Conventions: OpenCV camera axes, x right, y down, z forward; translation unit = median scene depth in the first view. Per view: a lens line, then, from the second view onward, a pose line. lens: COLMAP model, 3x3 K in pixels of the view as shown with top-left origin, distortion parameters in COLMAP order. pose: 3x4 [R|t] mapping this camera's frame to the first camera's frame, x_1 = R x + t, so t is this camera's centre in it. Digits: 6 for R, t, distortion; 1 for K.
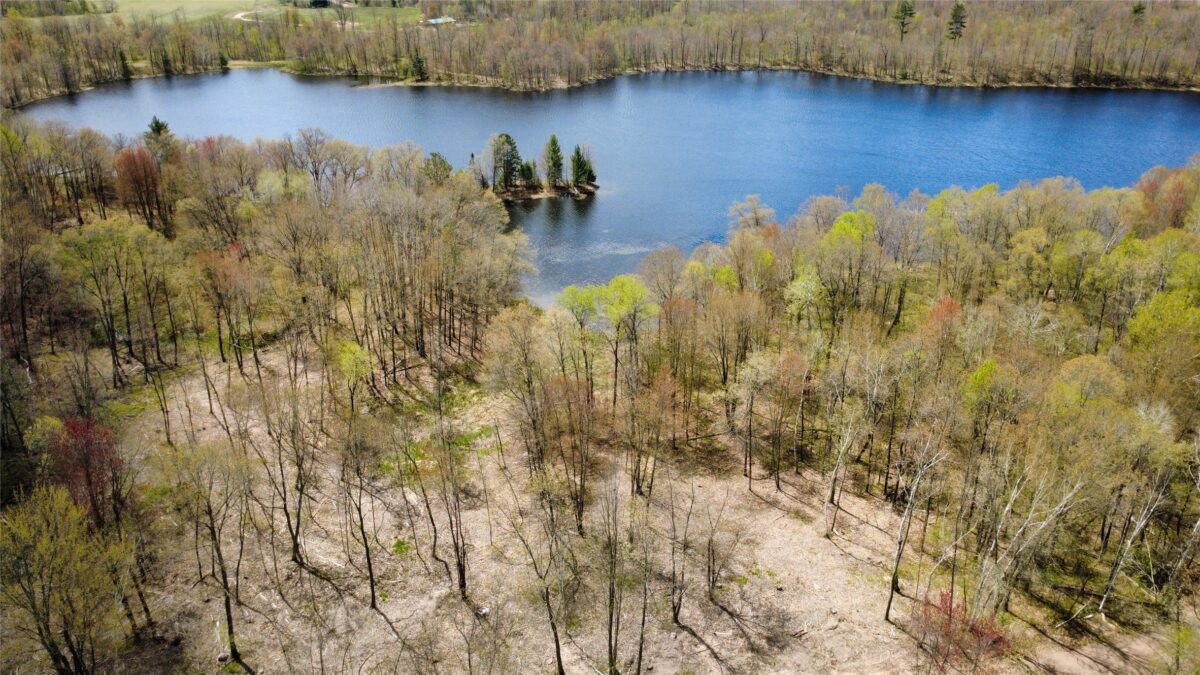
lens RADIAL K [[871.0, 0, 599.7], [0, 871.0, 334.5], [0, 0, 1]] dist [-0.005510, 0.003363]
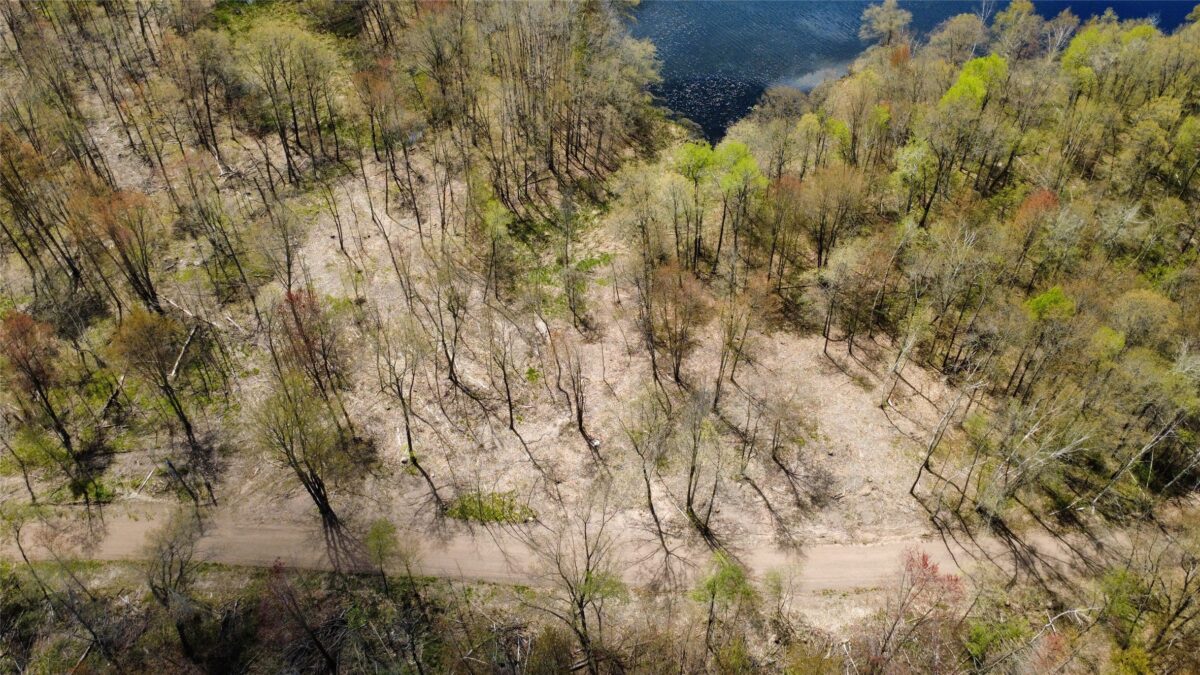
lens RADIAL K [[871.0, 0, 600.5], [0, 871.0, 331.8], [0, 0, 1]] dist [-0.005510, 0.003363]
pose [[0.988932, 0.103548, -0.106262, -0.003595], [-0.057020, 0.926435, 0.372111, -0.222320], [0.136976, -0.361933, 0.922086, -0.093273]]
